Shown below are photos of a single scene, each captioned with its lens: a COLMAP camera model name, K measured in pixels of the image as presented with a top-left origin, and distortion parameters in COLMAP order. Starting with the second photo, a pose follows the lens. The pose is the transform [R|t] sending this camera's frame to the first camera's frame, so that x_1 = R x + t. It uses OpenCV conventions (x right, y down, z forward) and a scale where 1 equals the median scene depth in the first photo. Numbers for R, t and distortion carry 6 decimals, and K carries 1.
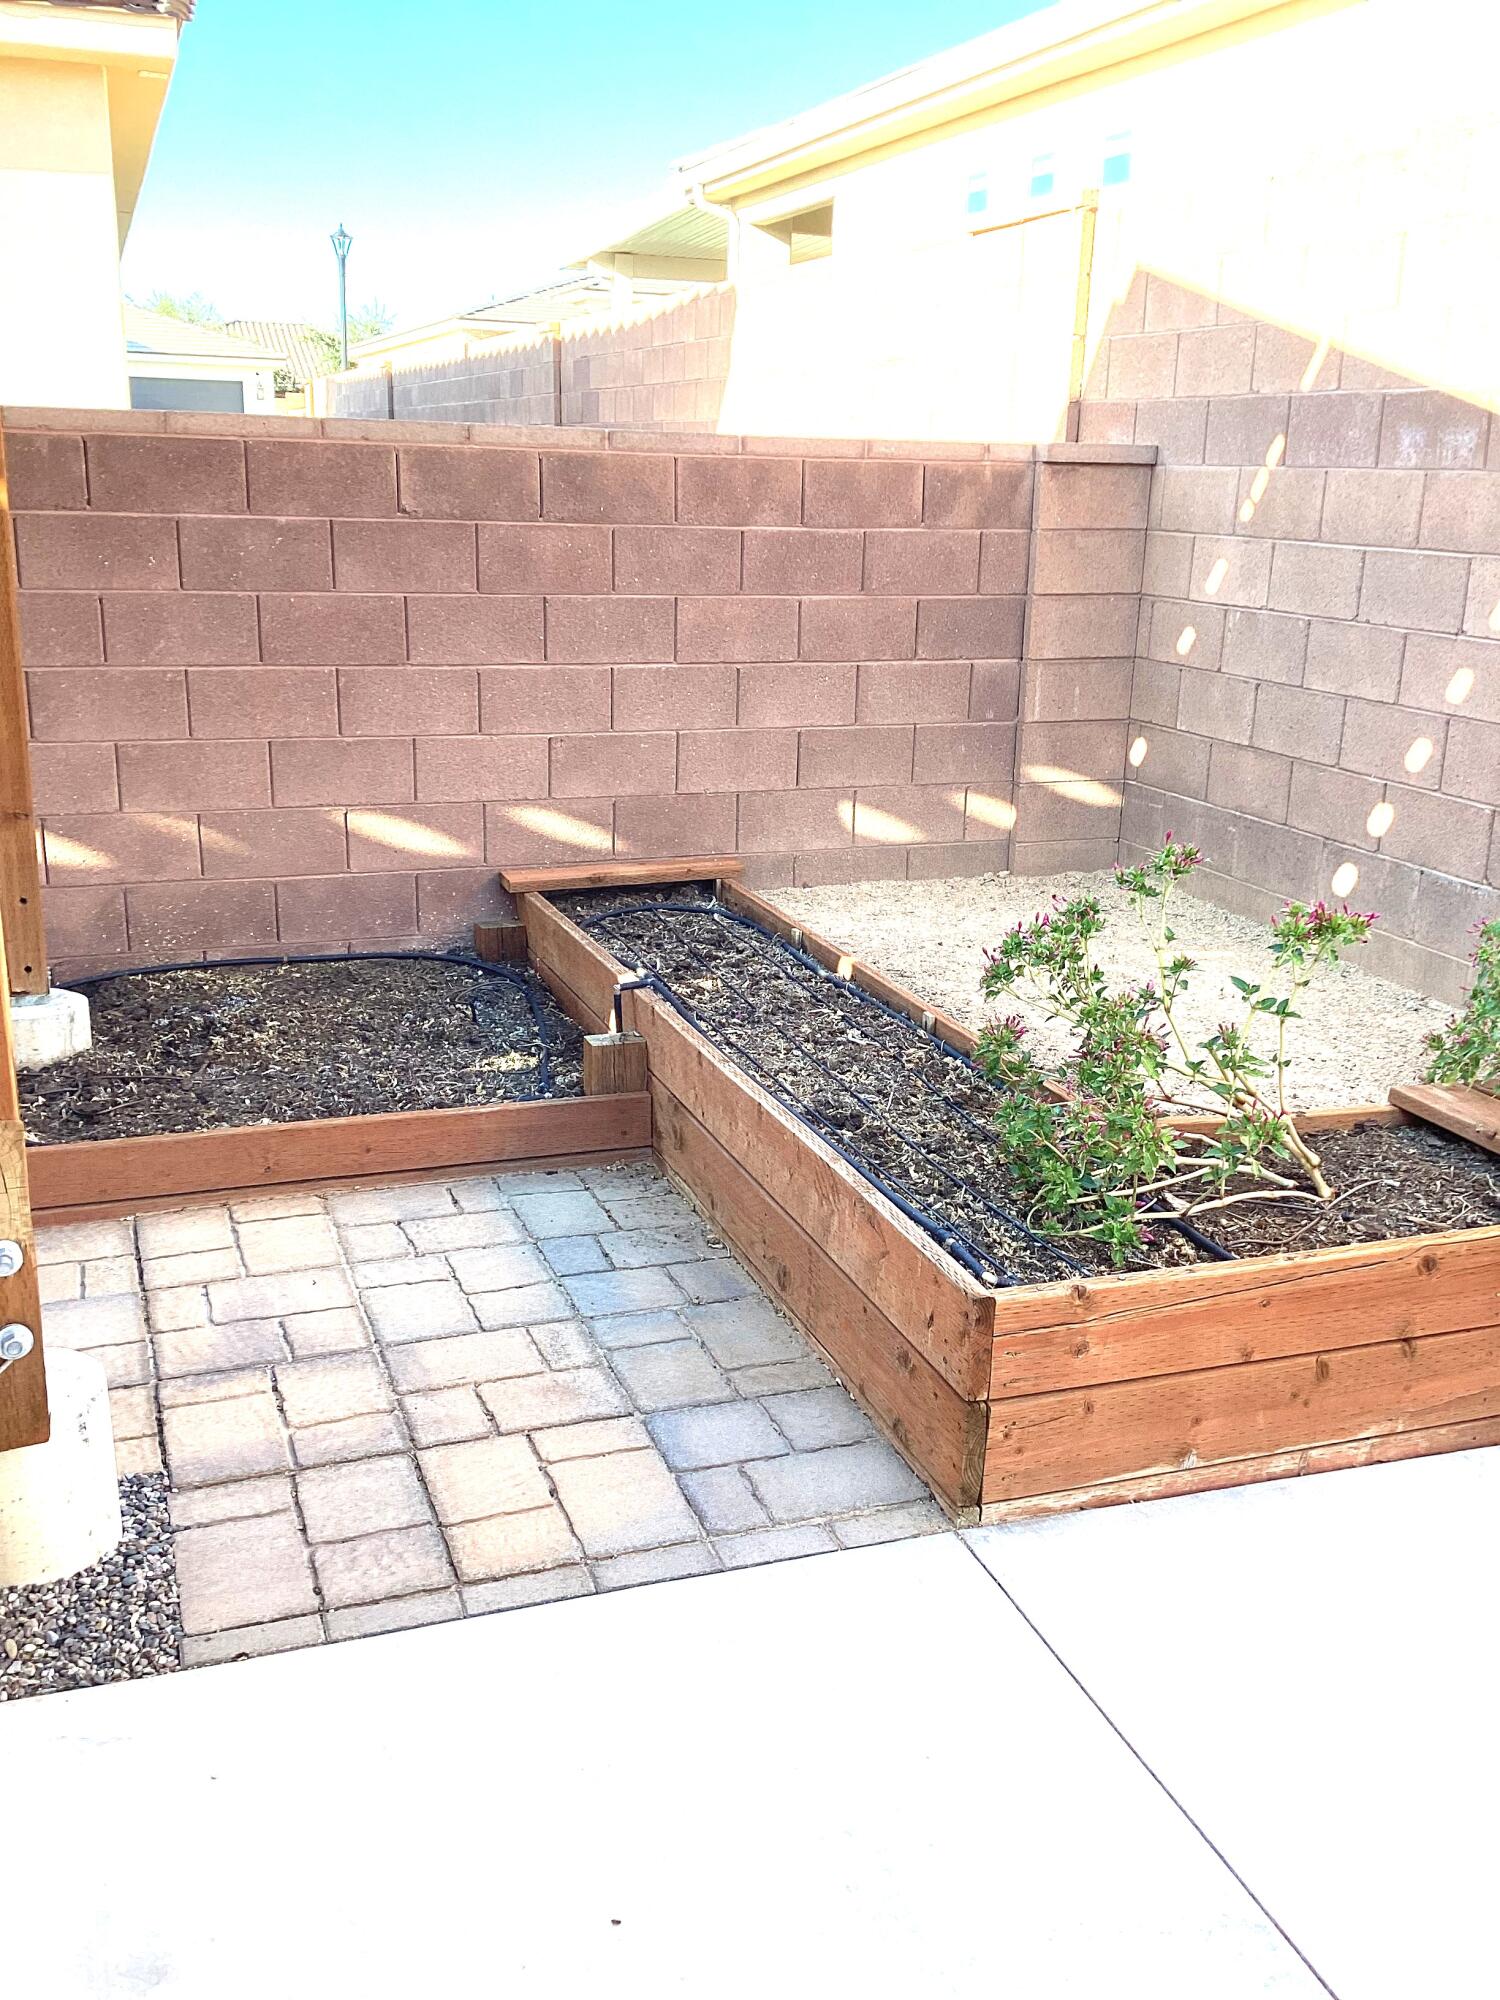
lens RADIAL K [[1791.8, 0, 755.8], [0, 1791.8, 995.7], [0, 0, 1]] dist [0.095630, -0.171192]
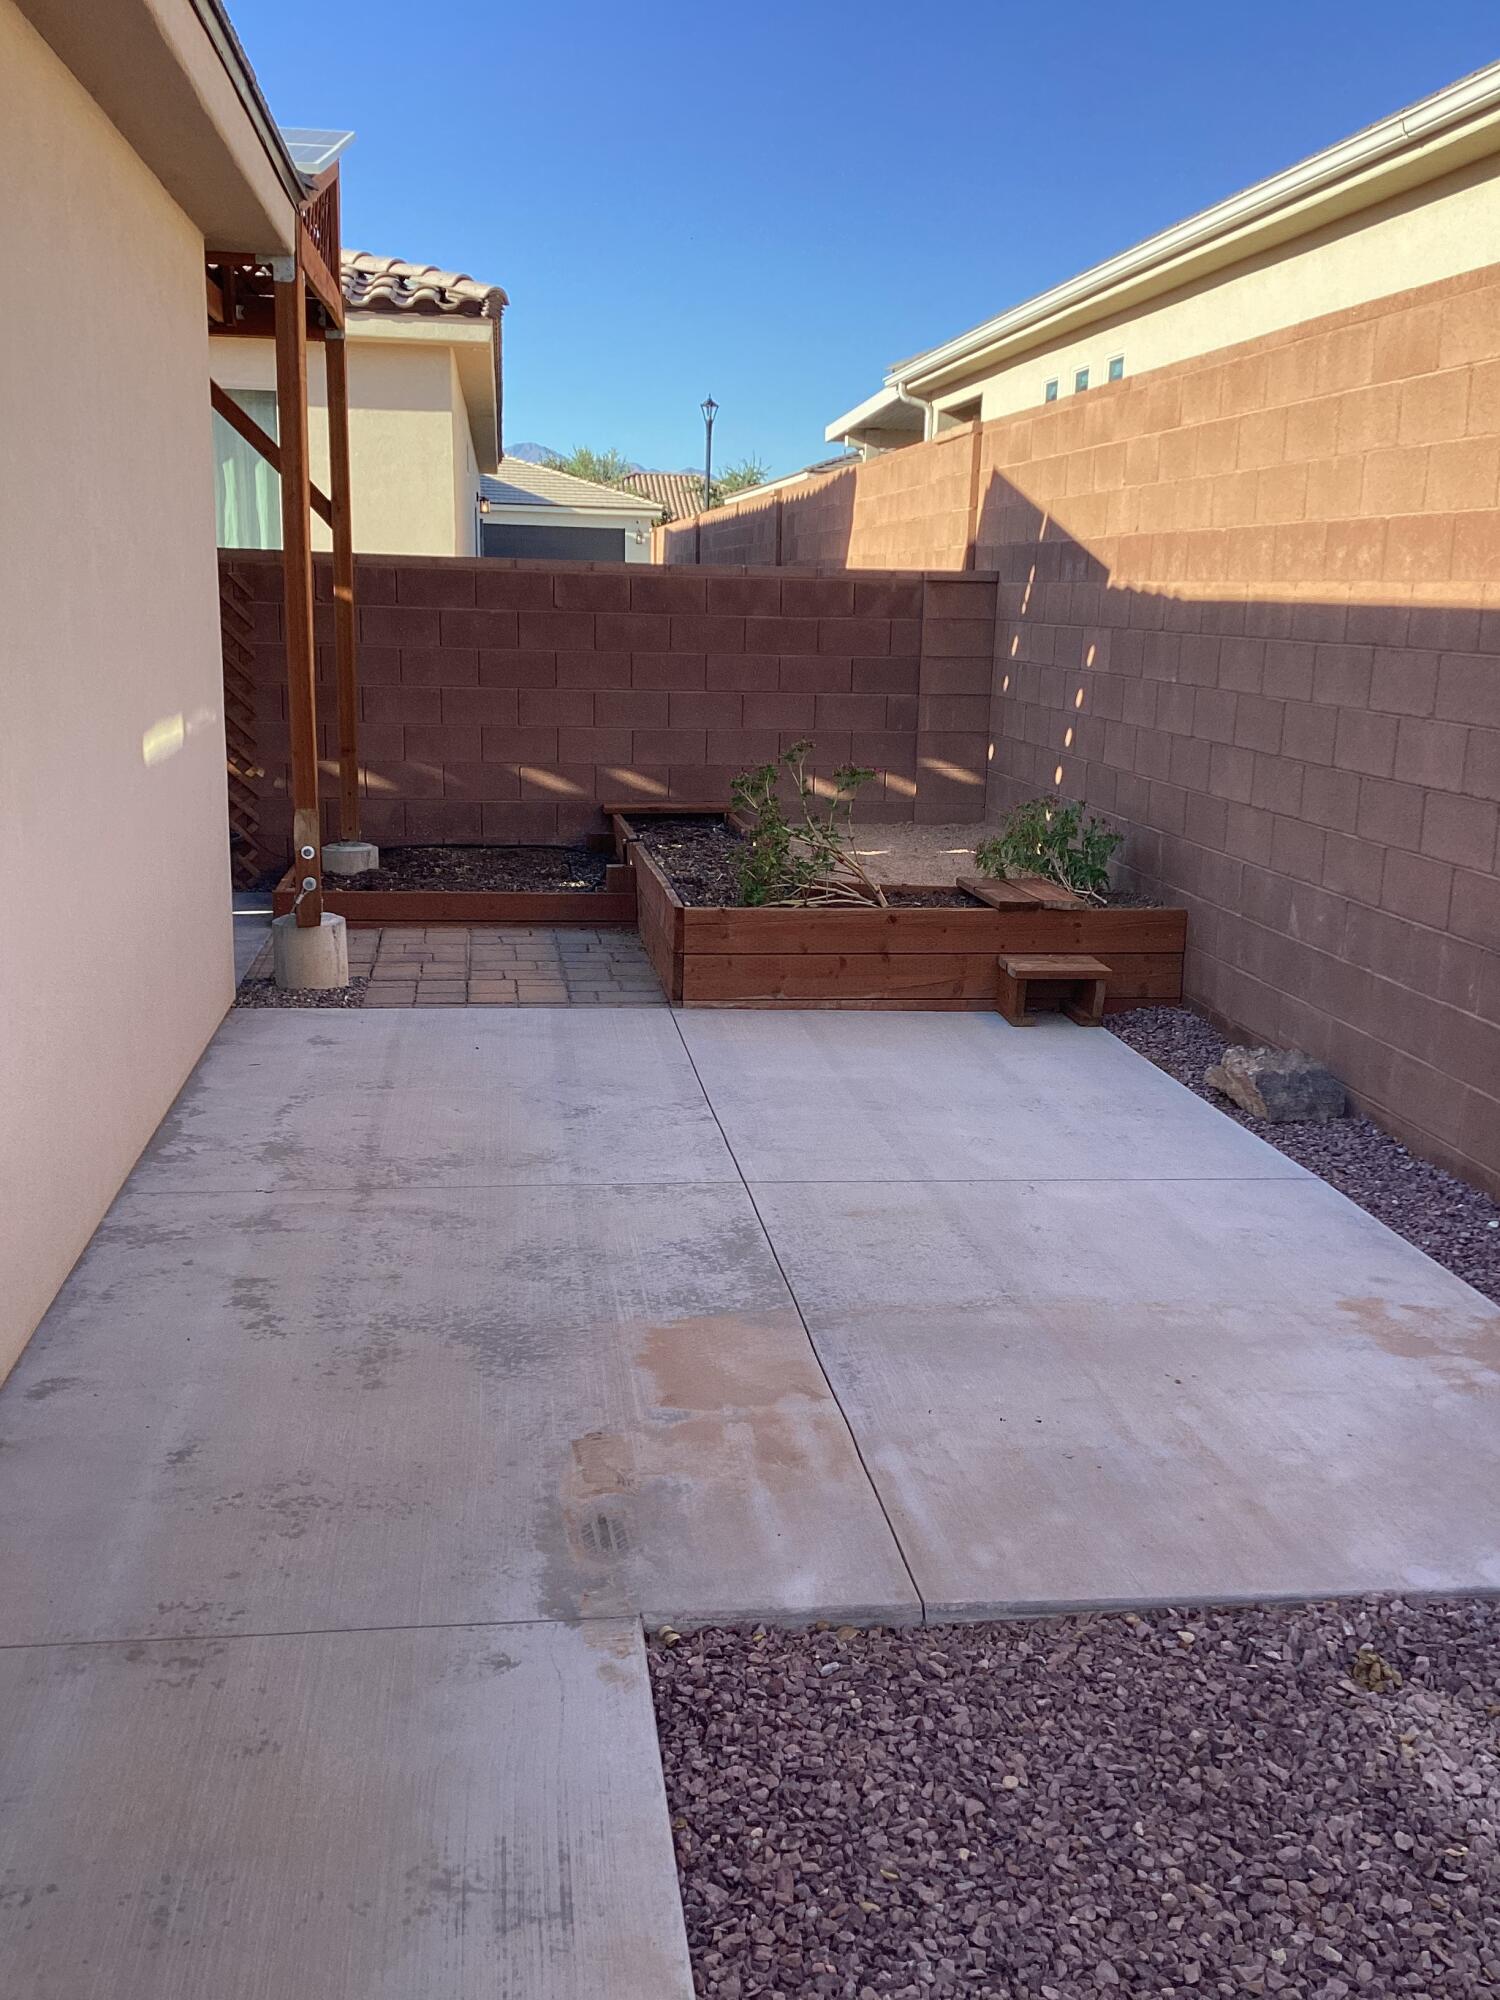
lens RADIAL K [[1791.8, 0, 755.8], [0, 1791.8, 995.7], [0, 0, 1]] dist [0.095630, -0.171192]
pose [[0.978055, 0.042269, -0.204015, 0.382742], [-0.056304, 0.996393, -0.063488, 0.228057], [0.200595, 0.073582, 0.976907, -0.714846]]
